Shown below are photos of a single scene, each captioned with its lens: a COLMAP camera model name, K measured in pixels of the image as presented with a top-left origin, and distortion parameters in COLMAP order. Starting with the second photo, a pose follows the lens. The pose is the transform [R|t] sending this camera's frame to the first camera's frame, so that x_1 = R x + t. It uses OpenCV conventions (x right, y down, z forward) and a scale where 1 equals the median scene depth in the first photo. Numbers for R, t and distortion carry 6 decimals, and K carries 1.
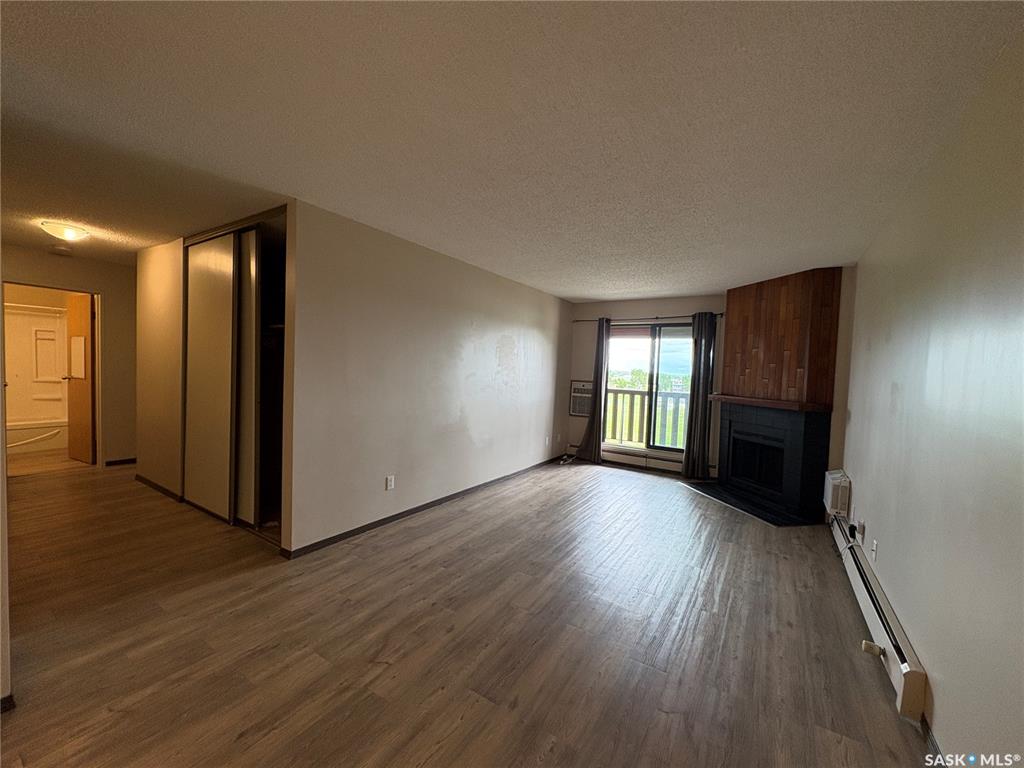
lens RADIAL K [[411.7, 0, 509.2], [0, 411.7, 385.4], [0, 0, 1]] dist [0.000572, -0.000003]
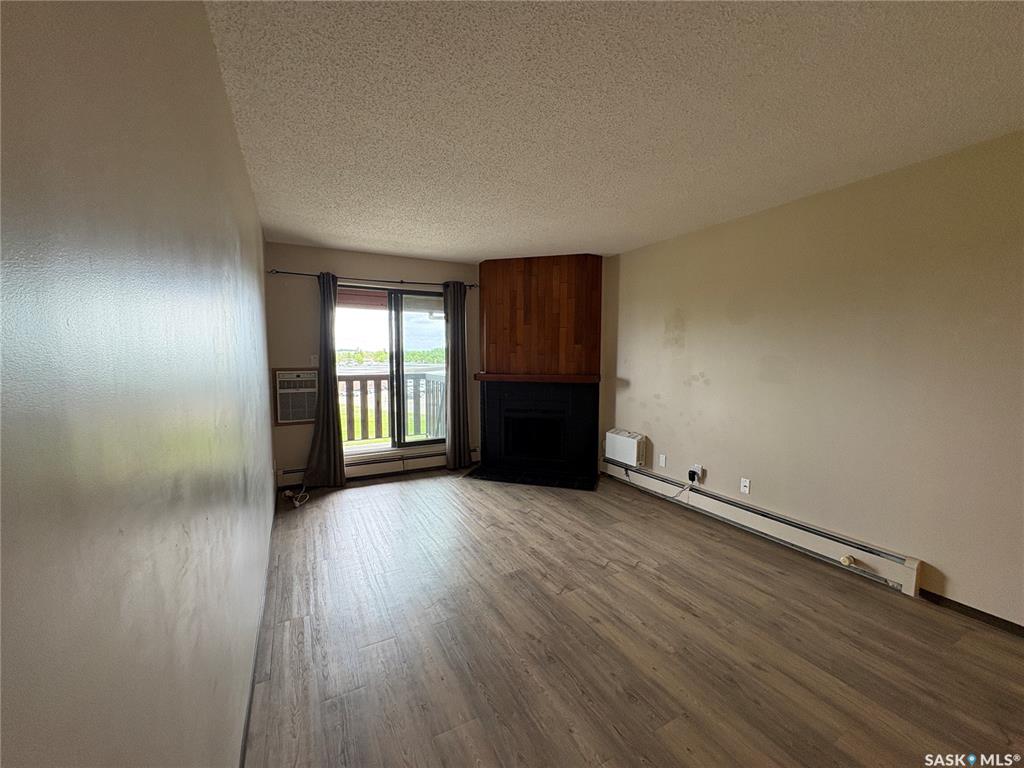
lens RADIAL K [[411.7, 0, 507.9], [0, 411.7, 385.9], [0, 0, 1]] dist [0.000572, -0.000003]
pose [[0.491242, -0.107690, 0.864340, -0.242071], [0.050845, 0.994181, 0.094969, -0.031288], [-0.869538, -0.002705, 0.493859, 0.434663]]
